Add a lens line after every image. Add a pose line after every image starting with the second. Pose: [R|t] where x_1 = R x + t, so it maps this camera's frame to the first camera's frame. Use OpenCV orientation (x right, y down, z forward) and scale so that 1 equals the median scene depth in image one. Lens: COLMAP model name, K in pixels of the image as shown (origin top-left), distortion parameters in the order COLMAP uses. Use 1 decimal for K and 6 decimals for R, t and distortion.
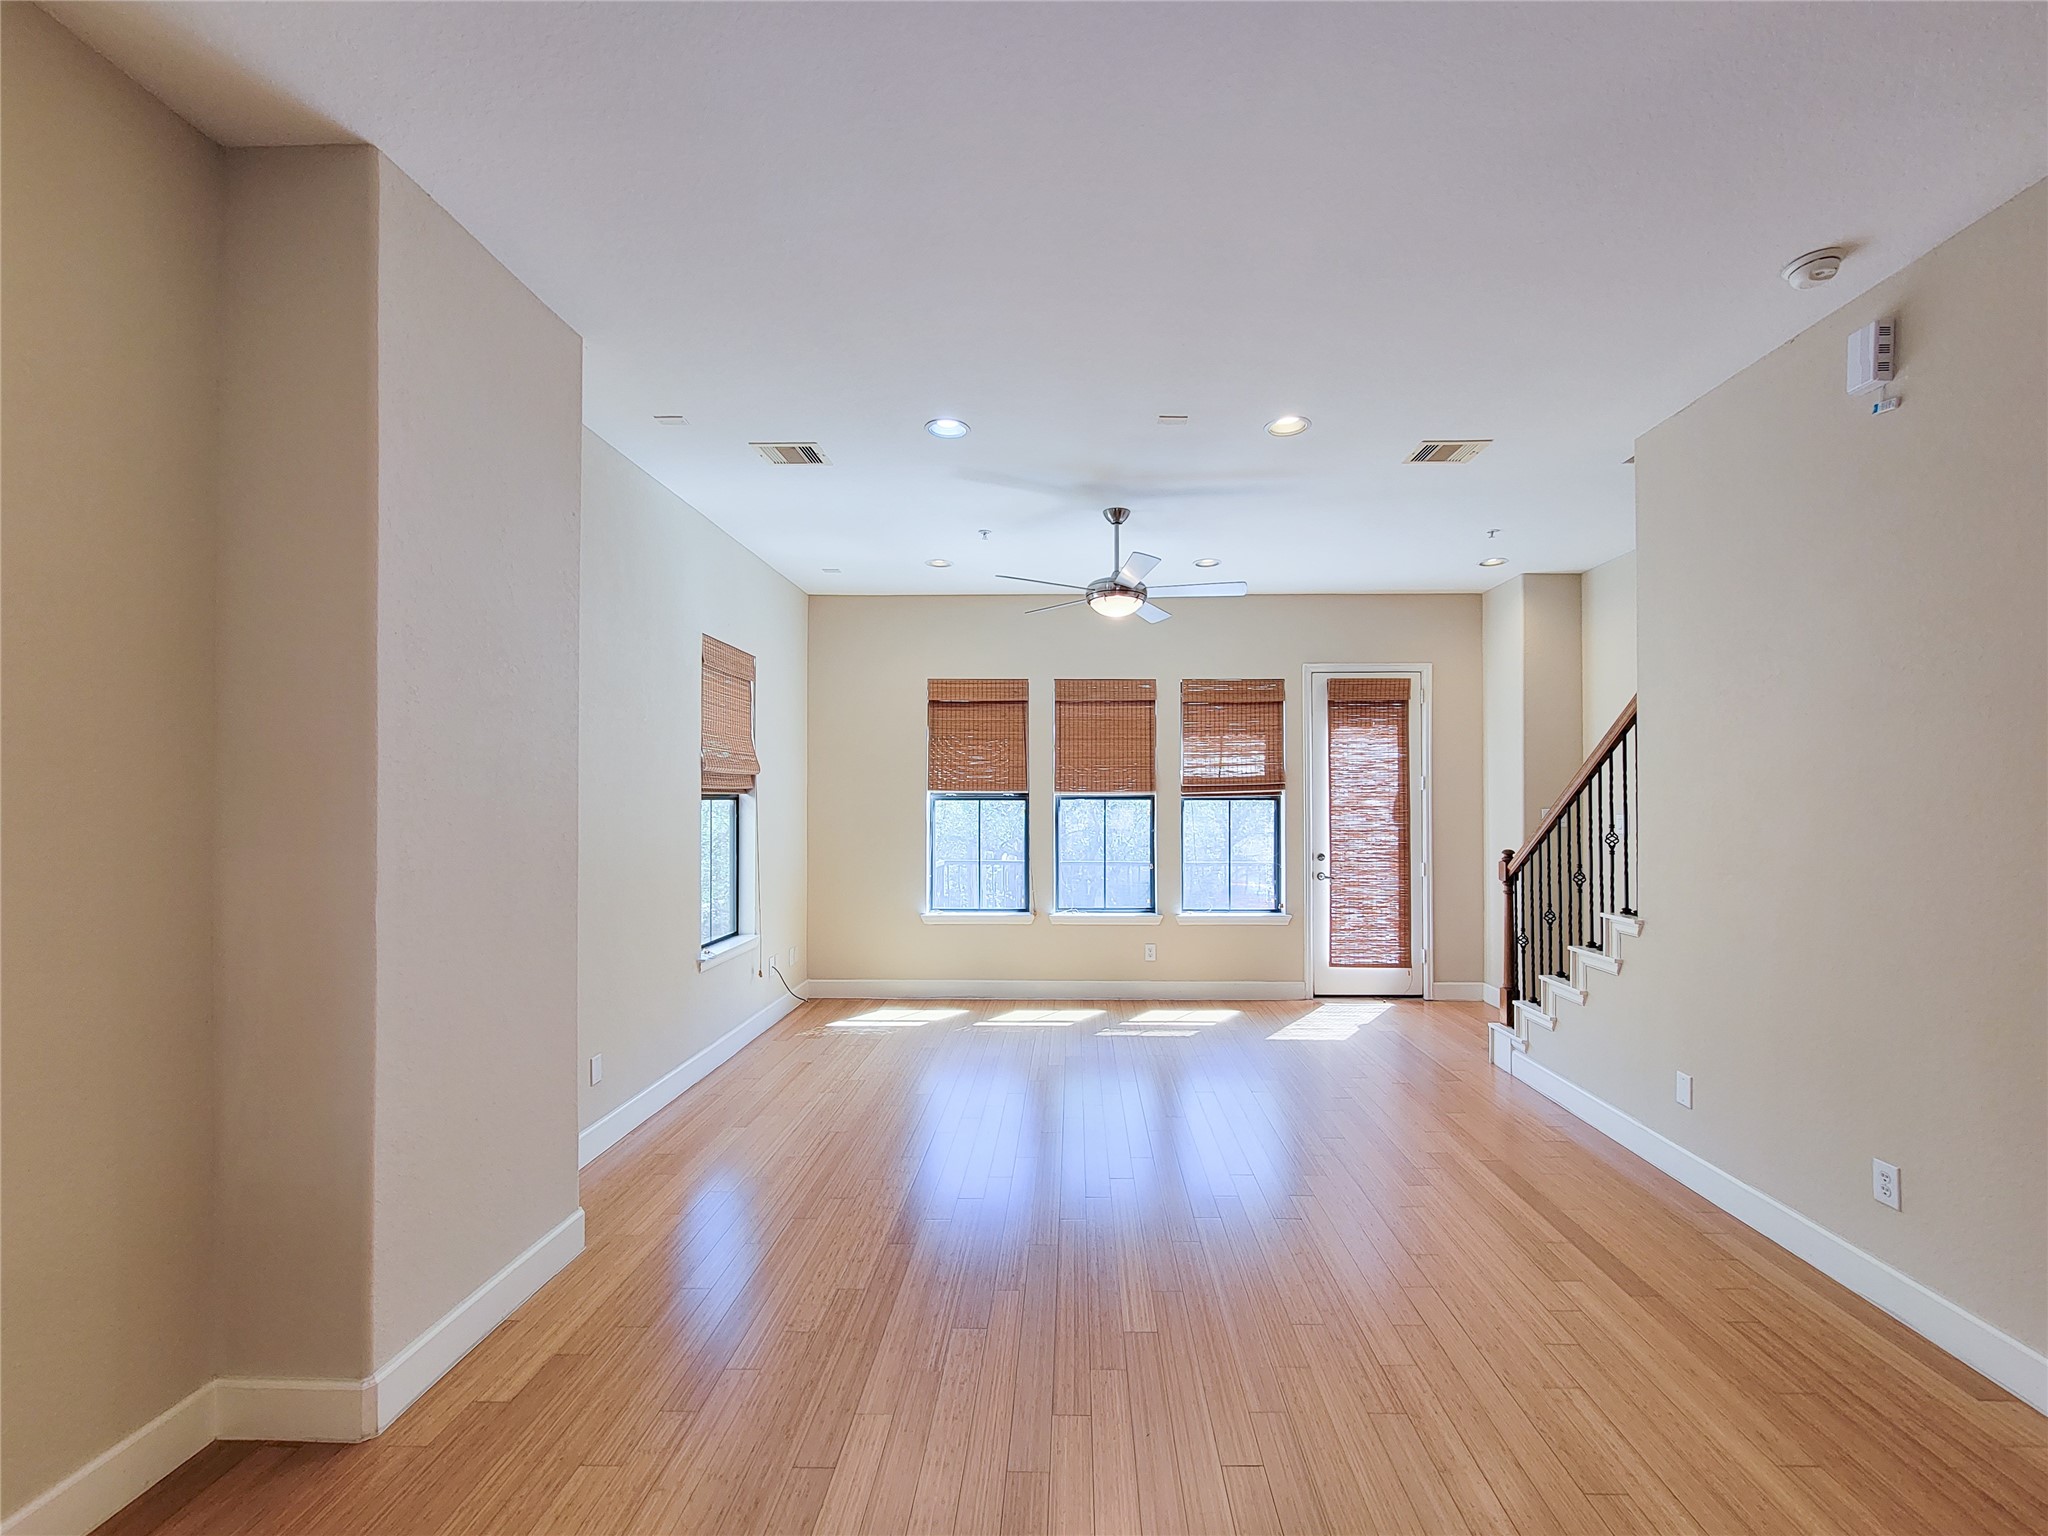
lens RADIAL K [[832.5, 0, 1089.4], [0, 832.5, 796.1], [0, 0, 1]] dist [-0.000007, -0.002167]
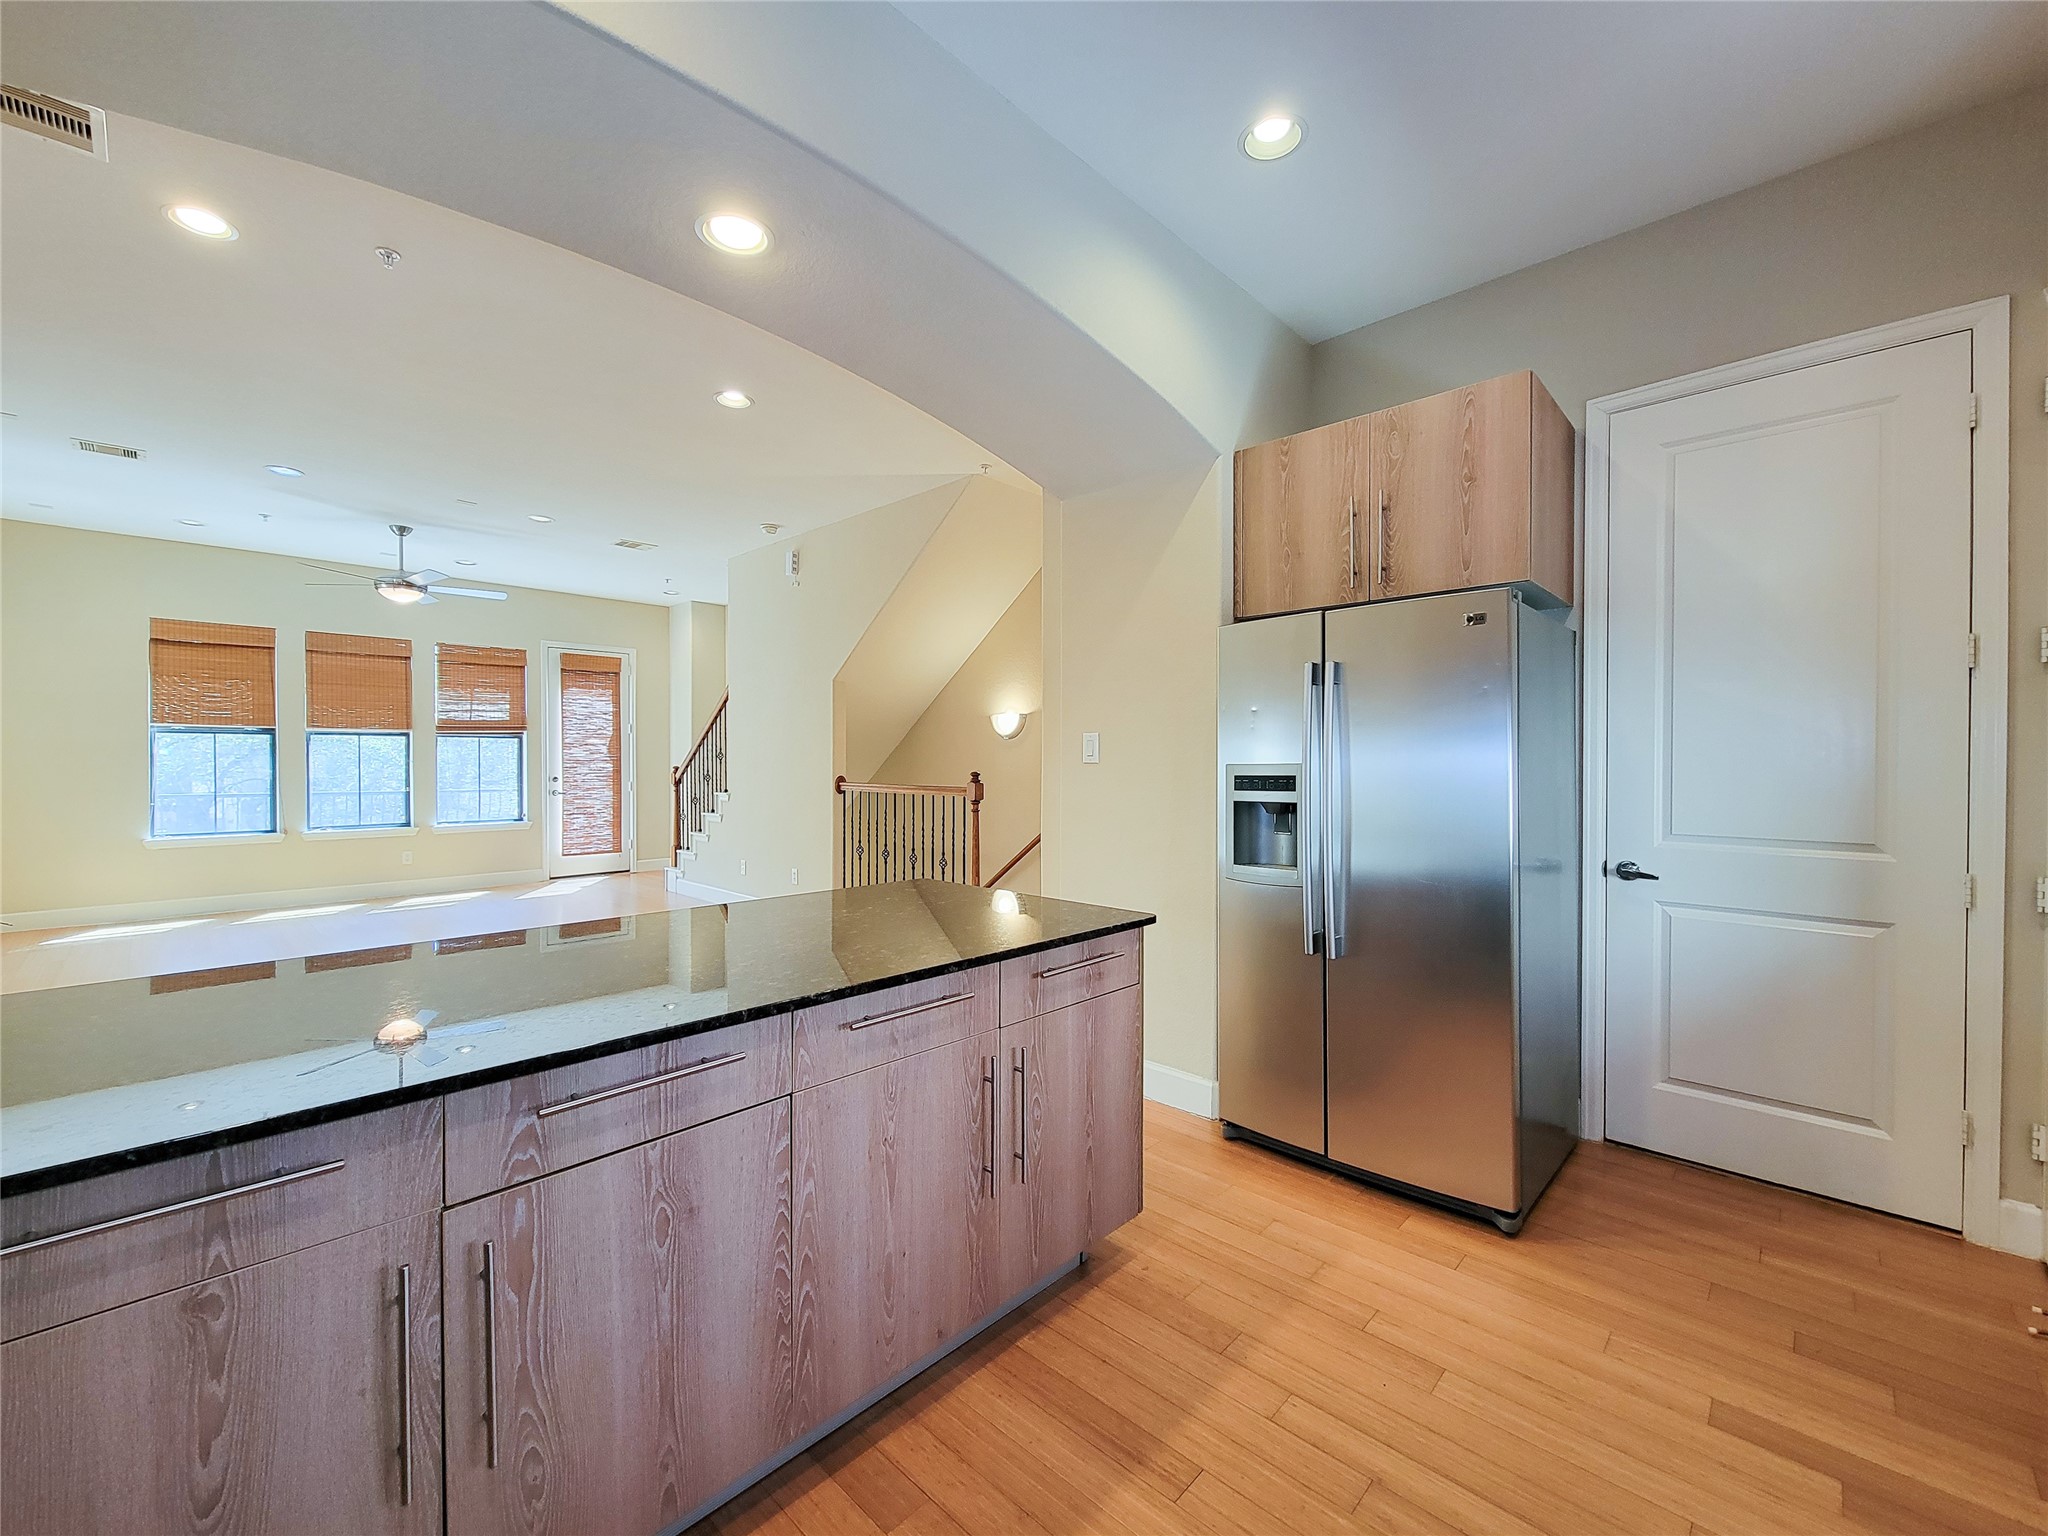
lens RADIAL K [[832.5, 0, 1021.3], [0, 832.5, 770.3], [0, 0, 1]] dist [-0.000007, -0.002167]
pose [[0.704091, -0.009482, 0.710047, -0.167479], [-0.007750, 0.999749, 0.021035, 0.022638], [-0.710068, -0.020313, 0.703840, -0.552942]]
